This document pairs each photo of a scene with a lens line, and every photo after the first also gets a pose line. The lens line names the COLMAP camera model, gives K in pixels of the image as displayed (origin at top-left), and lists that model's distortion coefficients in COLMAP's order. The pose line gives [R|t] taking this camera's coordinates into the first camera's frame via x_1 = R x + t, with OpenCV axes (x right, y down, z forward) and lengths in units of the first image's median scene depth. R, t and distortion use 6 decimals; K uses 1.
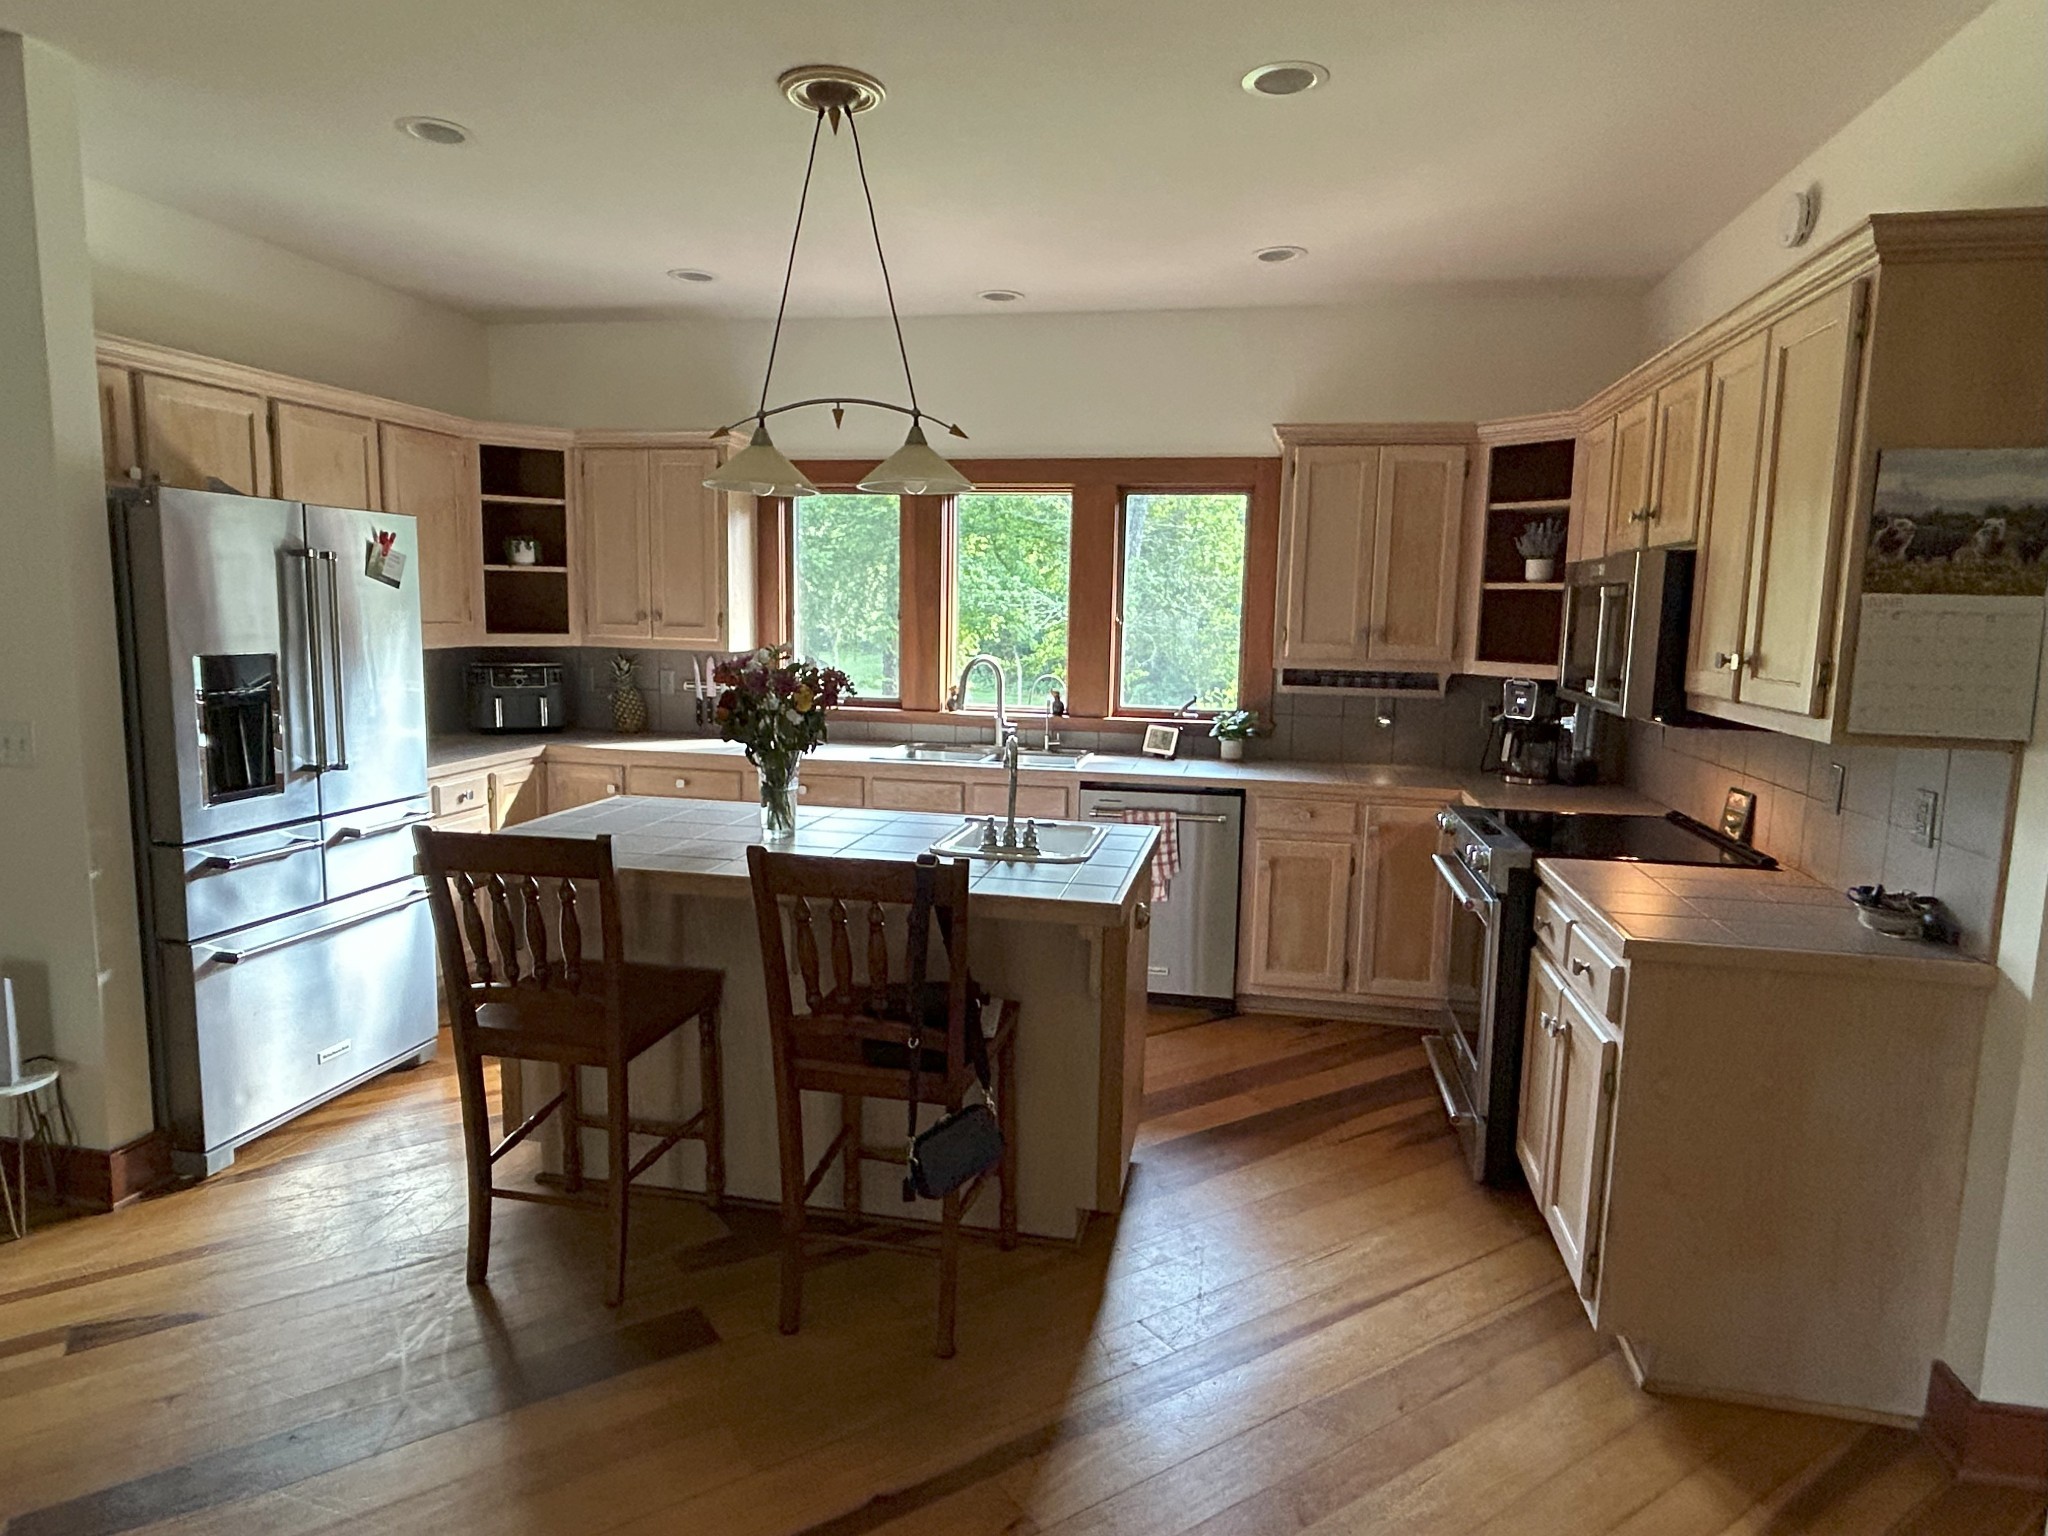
lens RADIAL K [[1210.7, 0, 1025.4], [0, 1210.7, 757.4], [0, 0, 1]] dist [-0.004806, 0.004914]
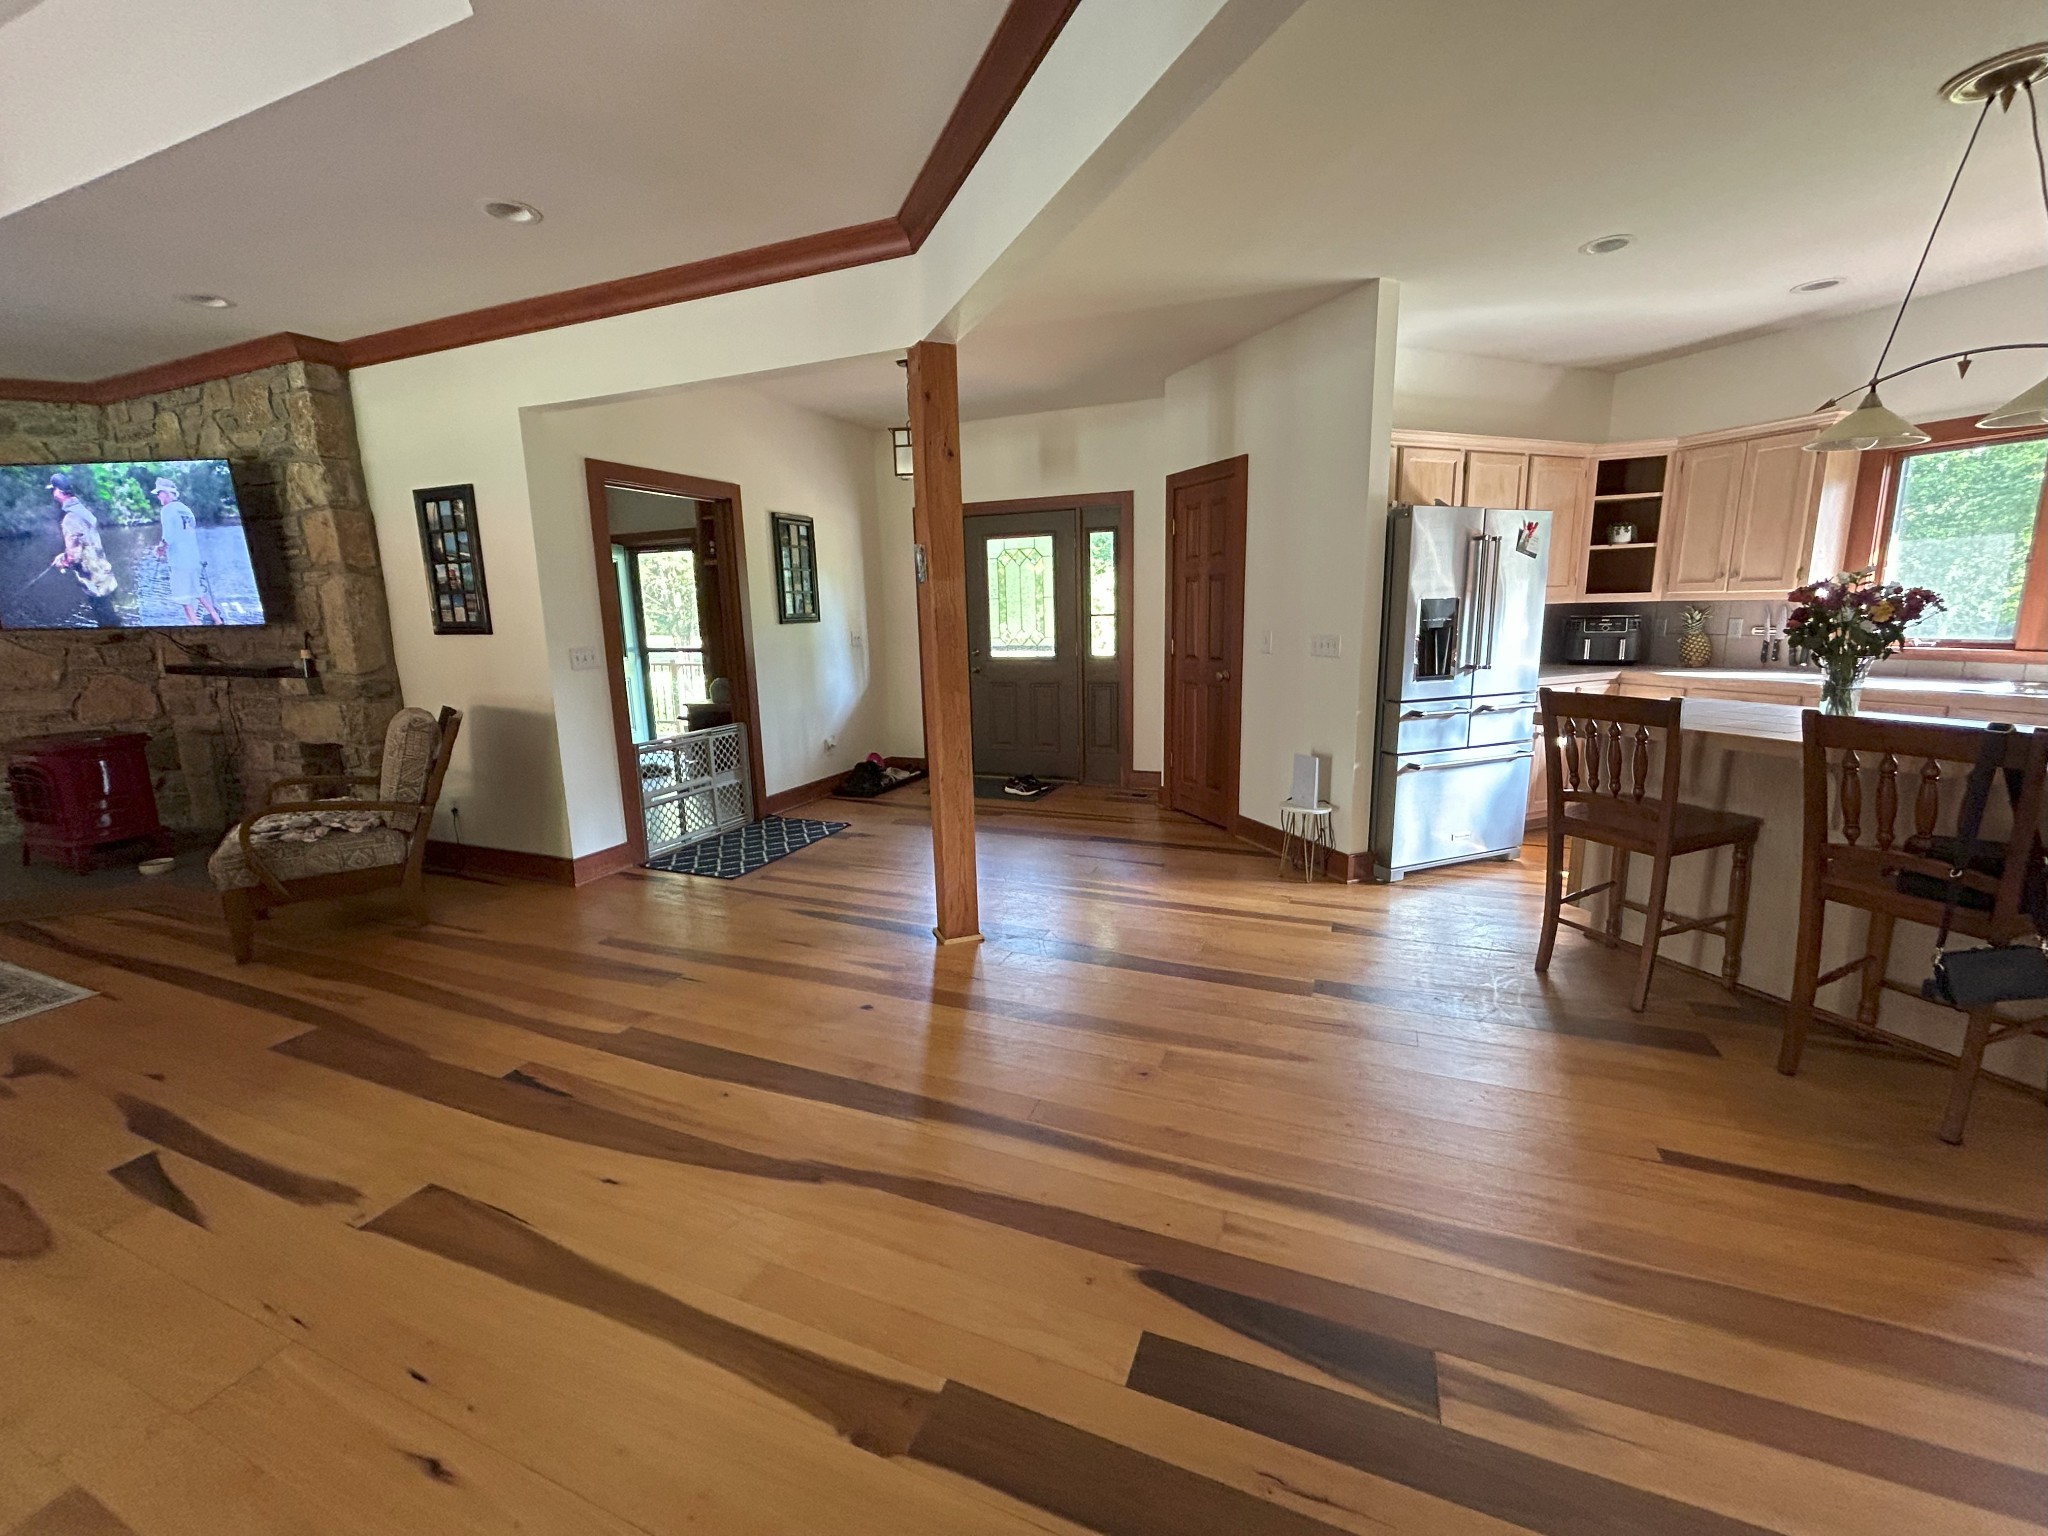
lens RADIAL K [[827.4, 0, 1026.6], [0, 827.4, 762.1], [0, 0, 1]] dist [0.003543, -0.001066]
pose [[0.553181, 0.122934, -0.823940, 0.048909], [-0.070402, 0.992412, 0.100804, 0.075970], [0.830081, 0.002244, 0.557638, -0.191221]]
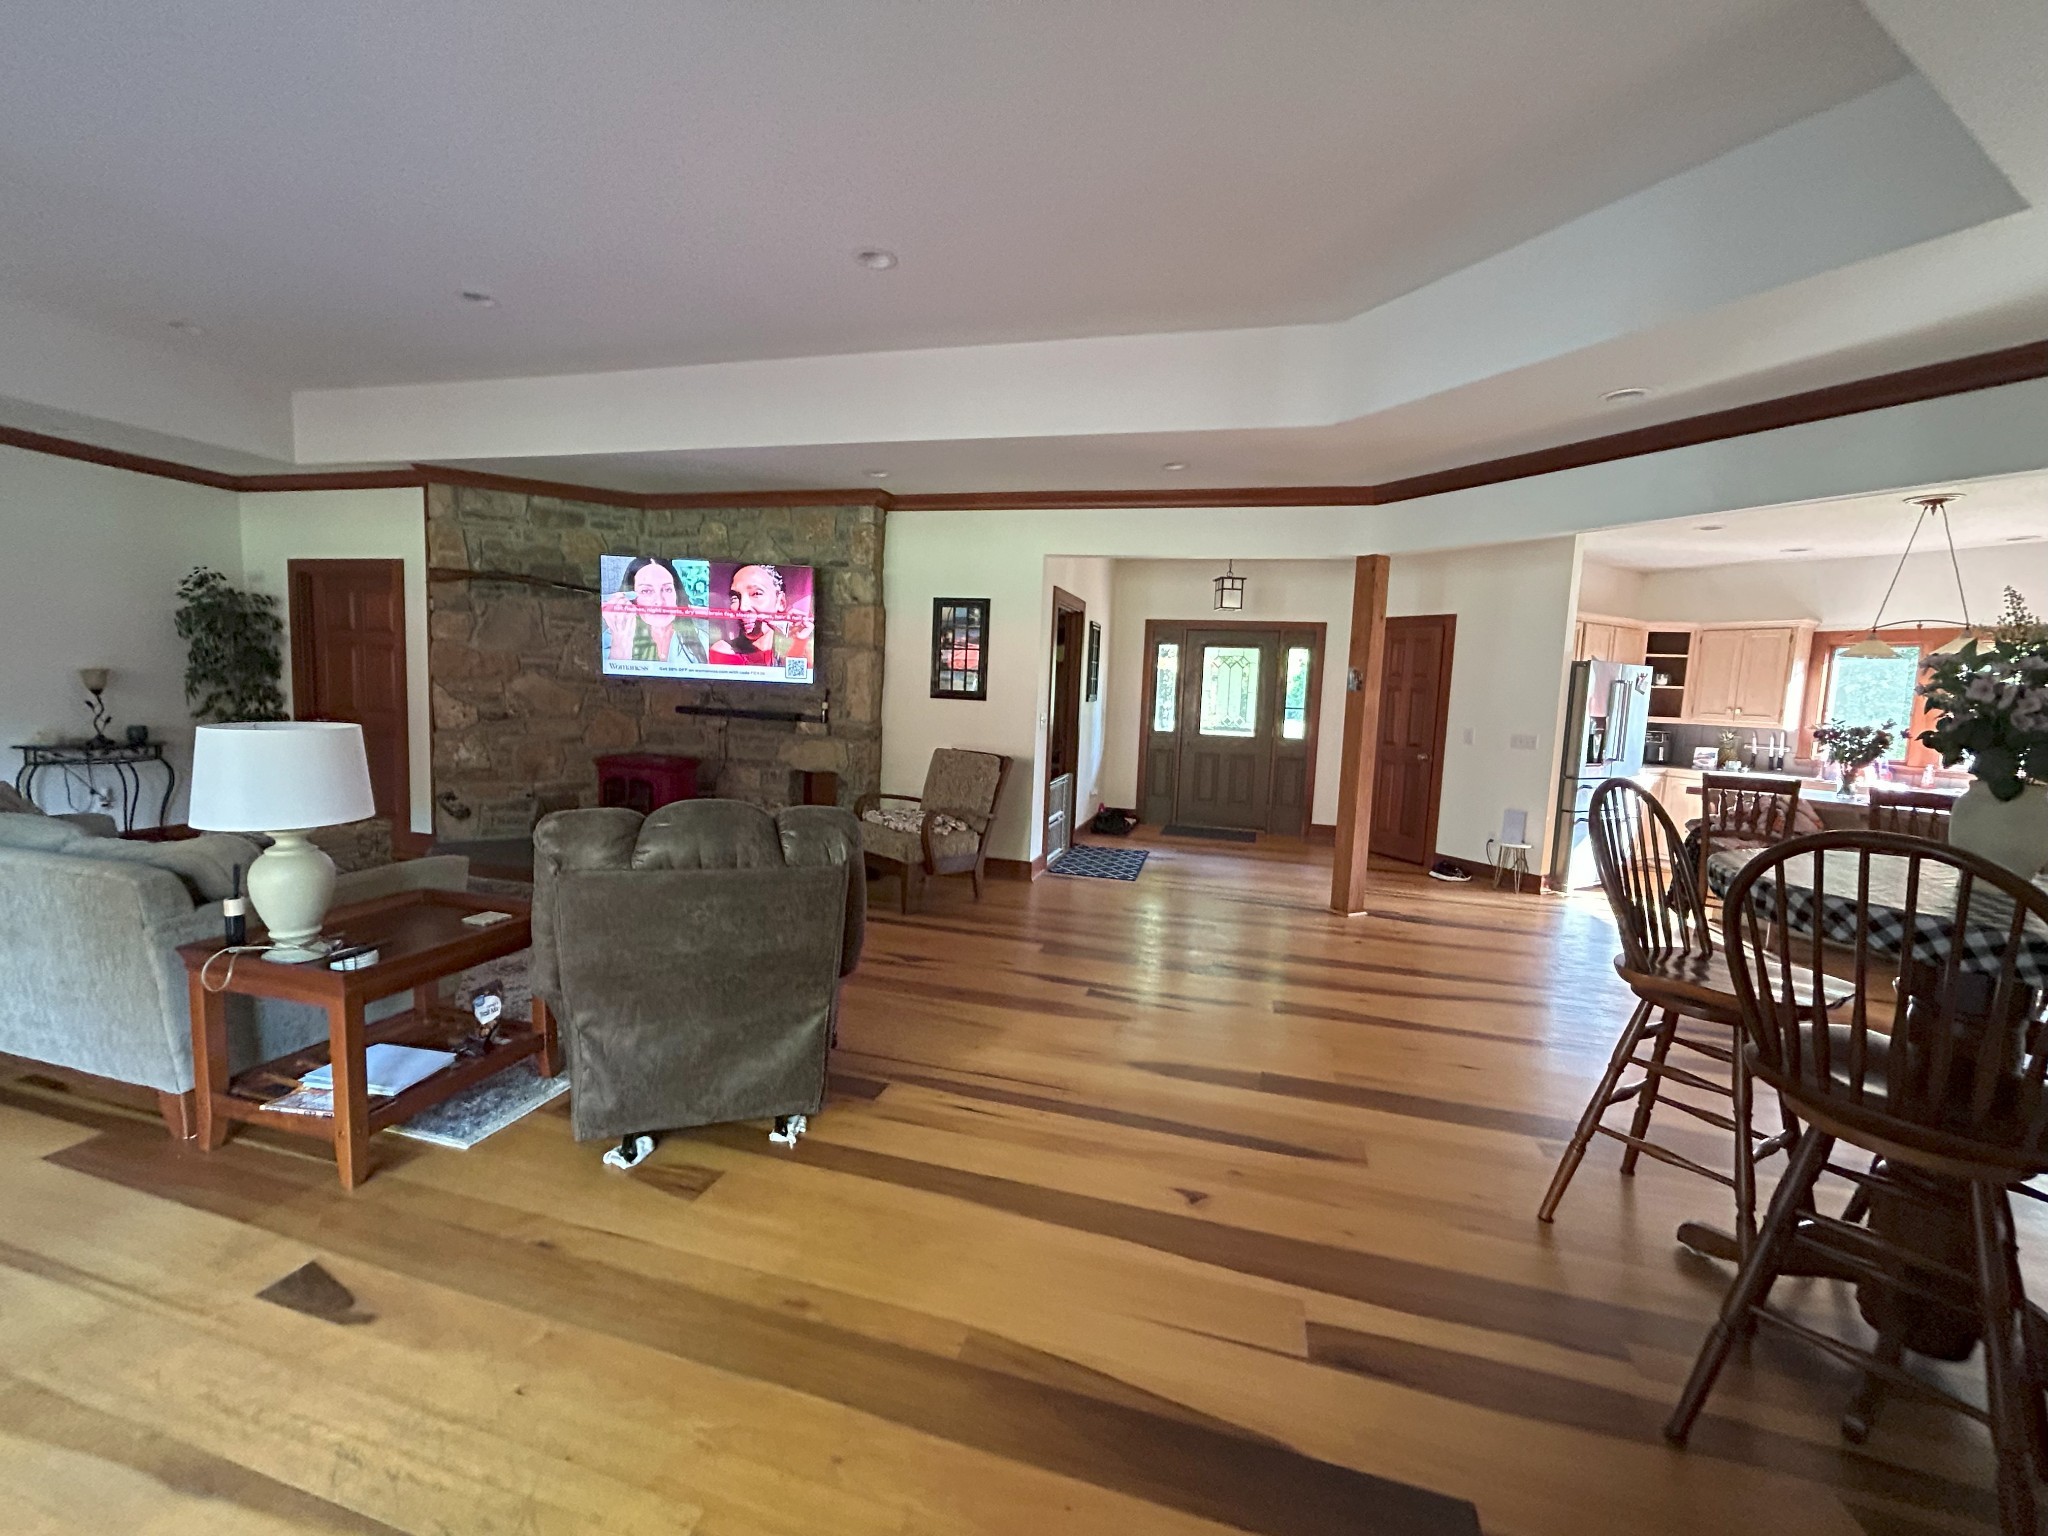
lens RADIAL K [[827.4, 0, 1027.8], [0, 827.4, 758.4], [0, 0, 1]] dist [0.003543, -0.001066]
pose [[0.654188, 0.076218, -0.752481, -0.051476], [-0.123524, 0.992318, -0.006878, 0.202326], [0.746177, 0.097449, 0.658578, -1.354390]]
